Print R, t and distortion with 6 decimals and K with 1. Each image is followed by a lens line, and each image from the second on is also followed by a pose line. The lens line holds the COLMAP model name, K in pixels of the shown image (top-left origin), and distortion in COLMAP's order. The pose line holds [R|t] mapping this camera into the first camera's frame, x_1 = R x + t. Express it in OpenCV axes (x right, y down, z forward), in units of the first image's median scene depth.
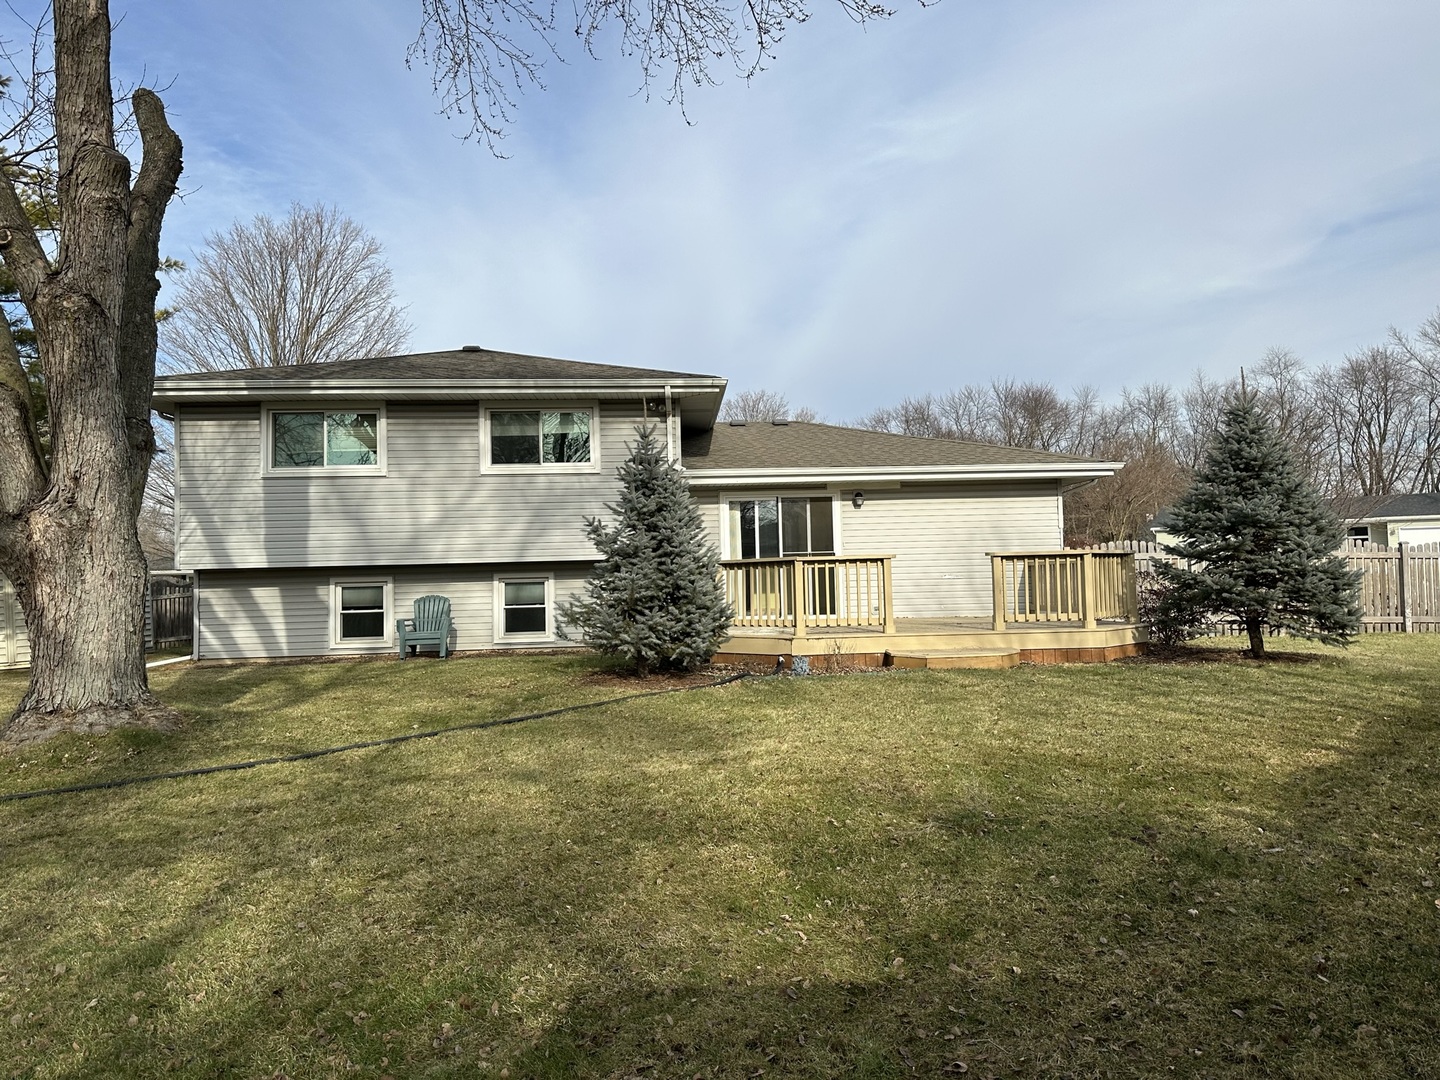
lens RADIAL K [[1009.5, 0, 725.4], [0, 1009.5, 539.7], [0, 0, 1]] dist [0.081653, -0.090428]
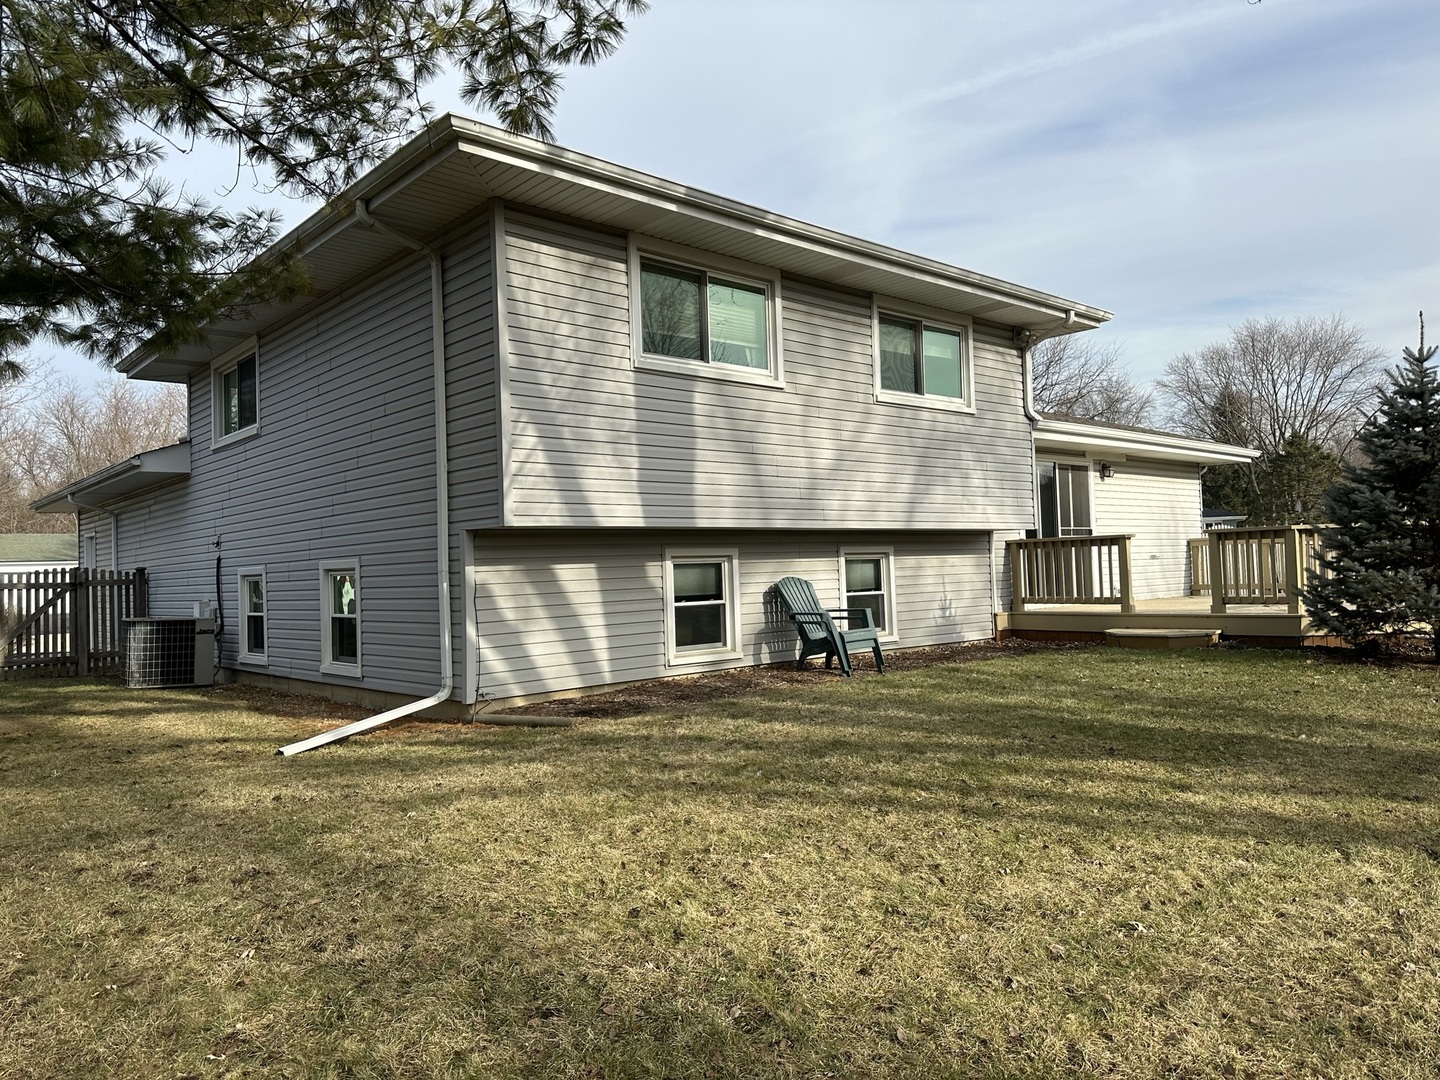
lens RADIAL K [[1009.5, 0, 720.5], [0, 1009.5, 543.0], [0, 0, 1]] dist [0.081653, -0.090428]
pose [[0.781296, 0.016605, 0.623939, -0.751780], [-0.018296, 0.999826, -0.003699, 0.036681], [-0.623892, -0.008526, 0.781464, 0.528211]]
